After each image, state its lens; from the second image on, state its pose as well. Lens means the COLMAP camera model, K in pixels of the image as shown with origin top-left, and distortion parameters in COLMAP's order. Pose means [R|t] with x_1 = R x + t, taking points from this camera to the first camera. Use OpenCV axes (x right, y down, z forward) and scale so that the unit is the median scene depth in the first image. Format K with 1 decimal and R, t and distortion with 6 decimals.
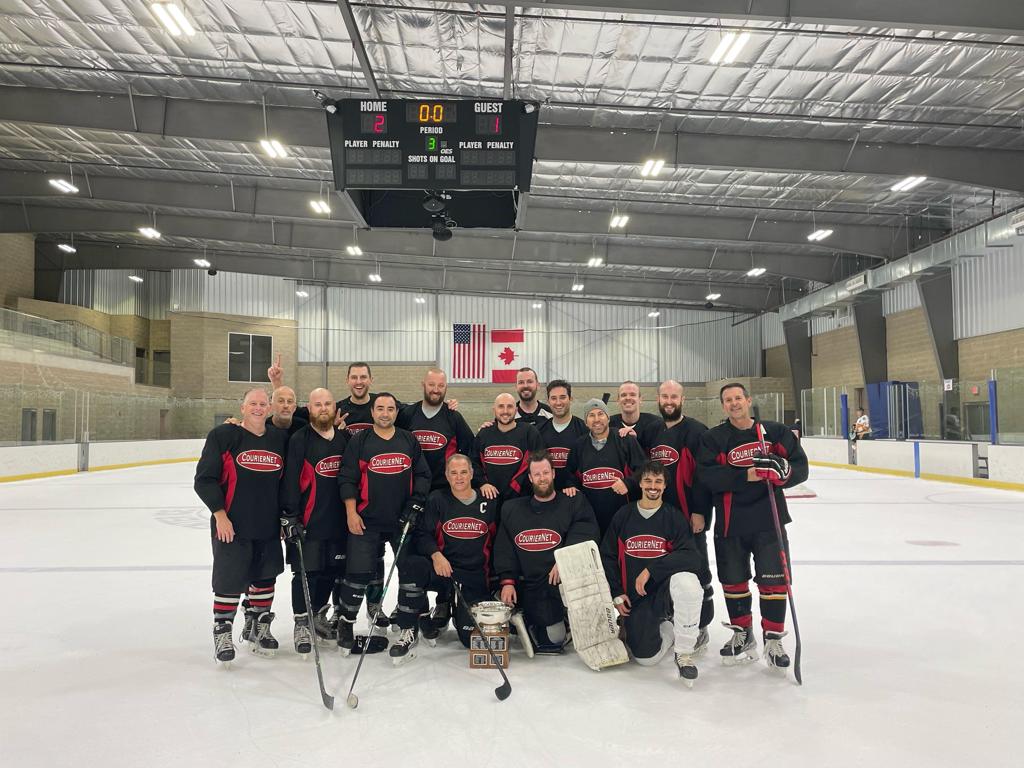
lens RADIAL K [[923.4, 0, 509.1], [0, 923.4, 380.0], [0, 0, 1]] dist [0.101166, -0.000316]
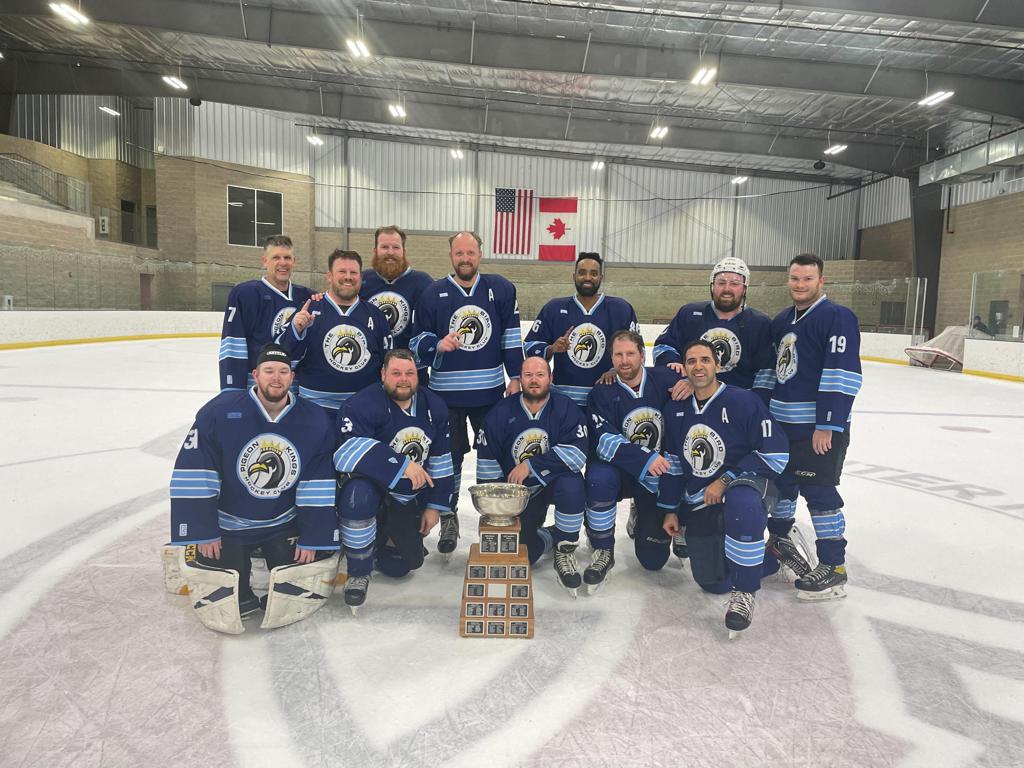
lens RADIAL K [[769.7, 0, 519.1], [0, 769.7, 385.0], [0, 0, 1]] dist [0.080896, -0.109231]
pose [[0.999042, 0.037864, -0.021942, -0.017906], [-0.034258, 0.988652, 0.146264, 0.015591], [0.027231, -0.145372, 0.989002, 0.298182]]
